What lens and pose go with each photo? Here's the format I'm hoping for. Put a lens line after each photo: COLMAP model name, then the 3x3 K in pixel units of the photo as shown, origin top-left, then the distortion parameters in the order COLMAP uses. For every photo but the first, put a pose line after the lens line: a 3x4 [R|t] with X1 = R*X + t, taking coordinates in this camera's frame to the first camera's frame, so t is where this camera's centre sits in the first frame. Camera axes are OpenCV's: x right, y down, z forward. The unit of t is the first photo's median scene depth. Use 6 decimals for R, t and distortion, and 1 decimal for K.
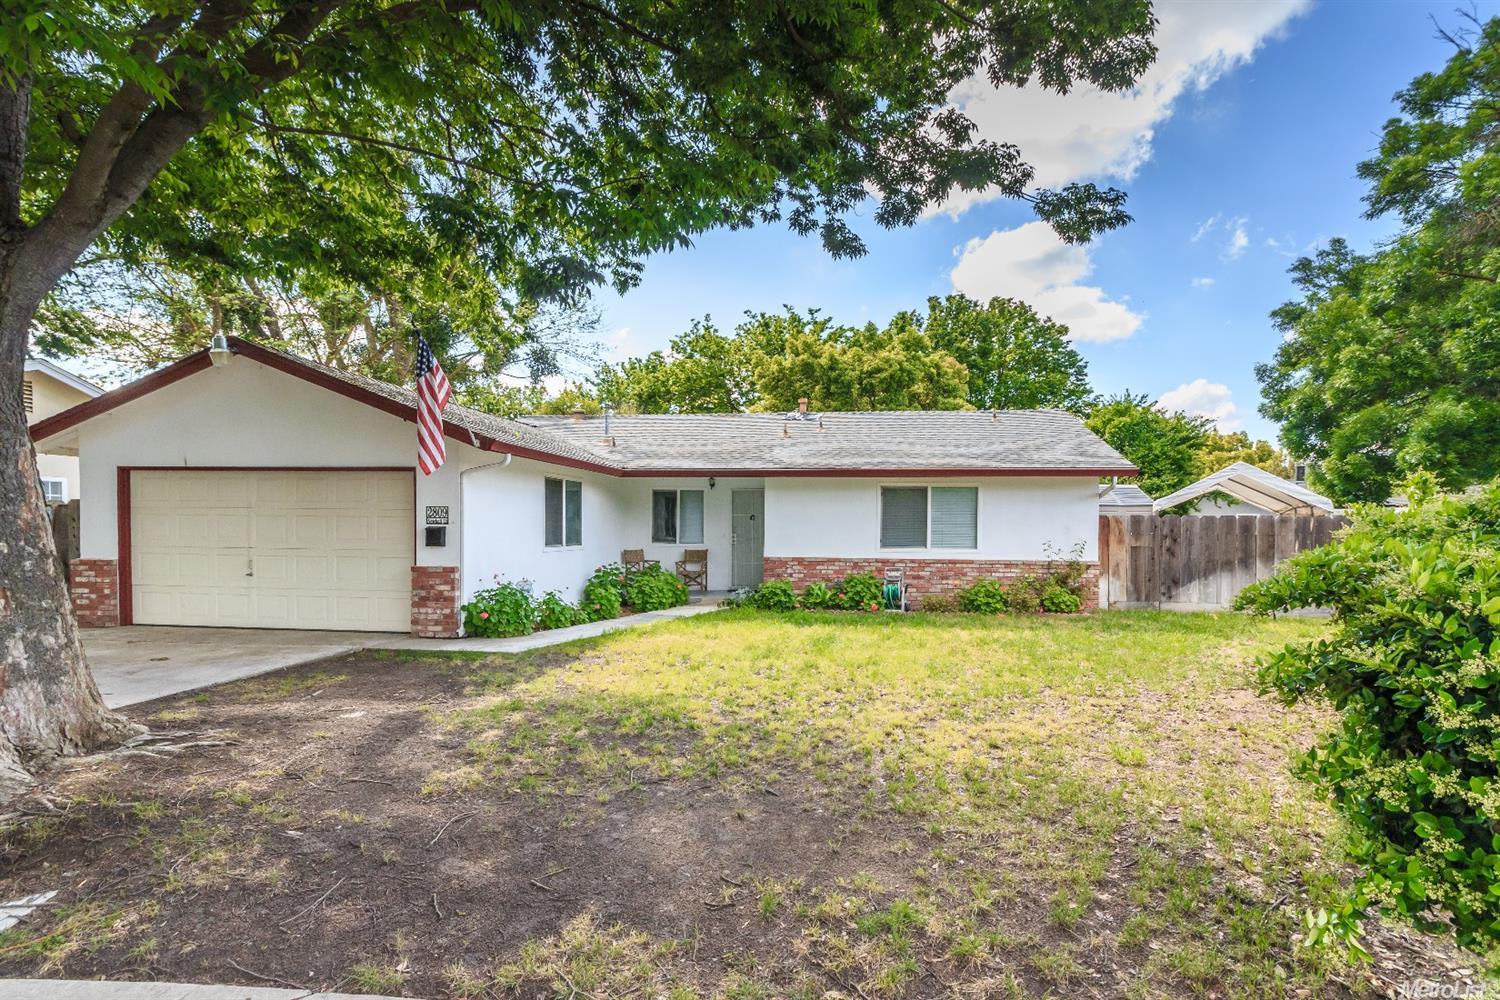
lens RADIAL K [[696.1, 0, 787.5], [0, 696.1, 529.7], [0, 0, 1]] dist [0.002156, -0.000397]
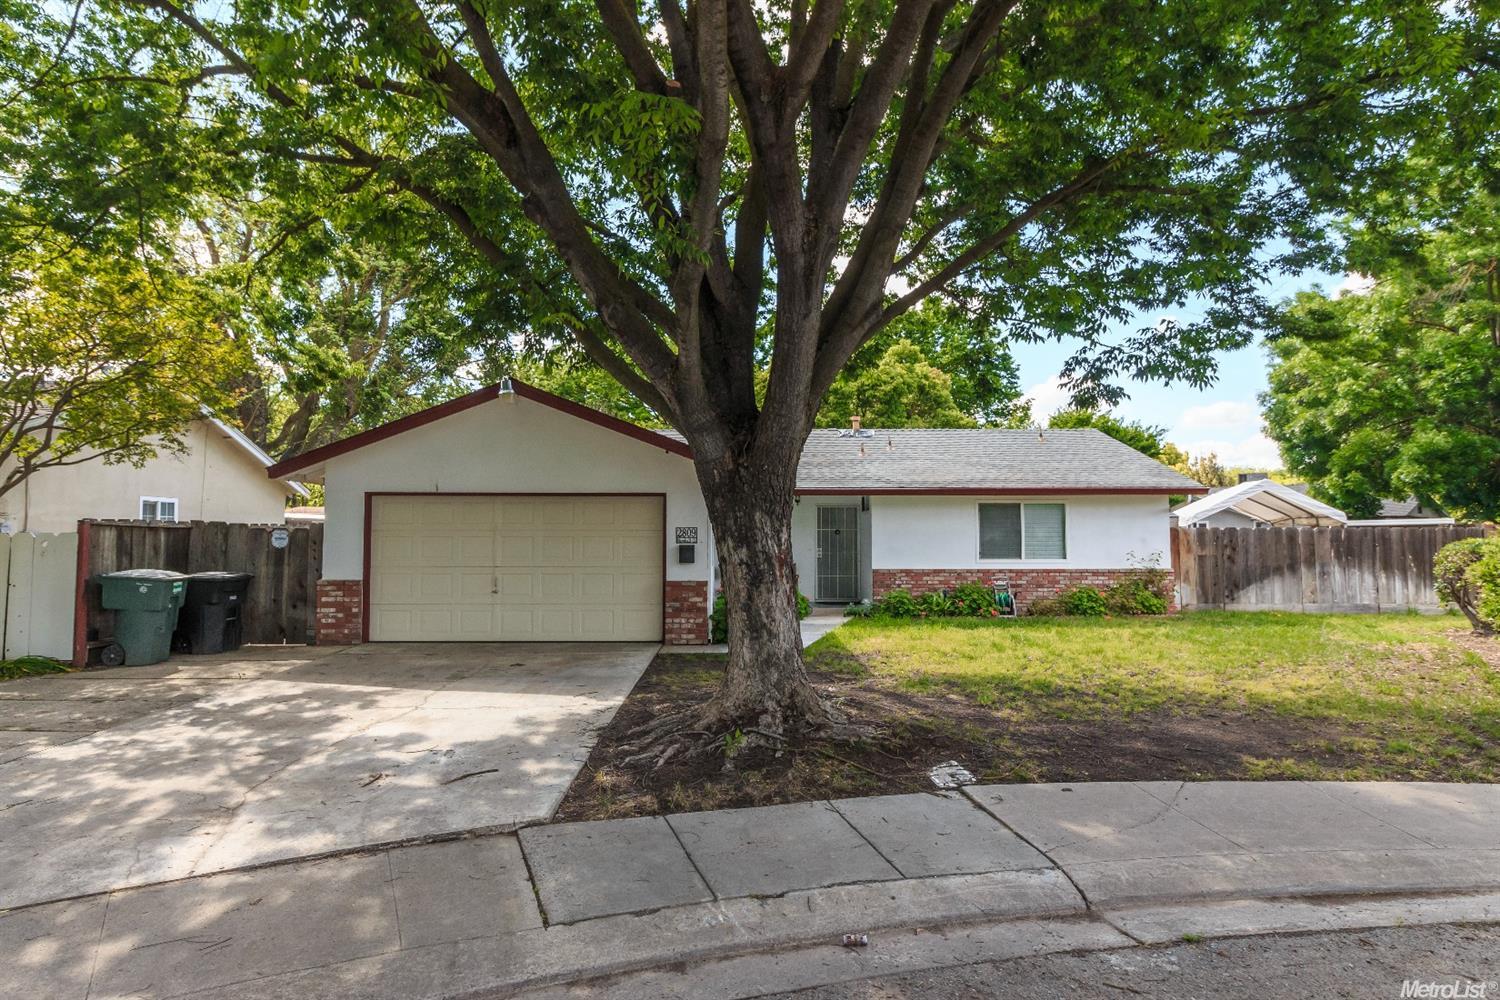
lens RADIAL K [[798.6, 0, 746.8], [0, 798.6, 487.1], [0, 0, 1]] dist [0.001001, -0.001802]
pose [[0.992328, -0.001951, 0.123618, -0.397590], [0.010095, 0.997816, -0.065284, -0.009427], [-0.123221, 0.066031, 0.990180, -0.211549]]
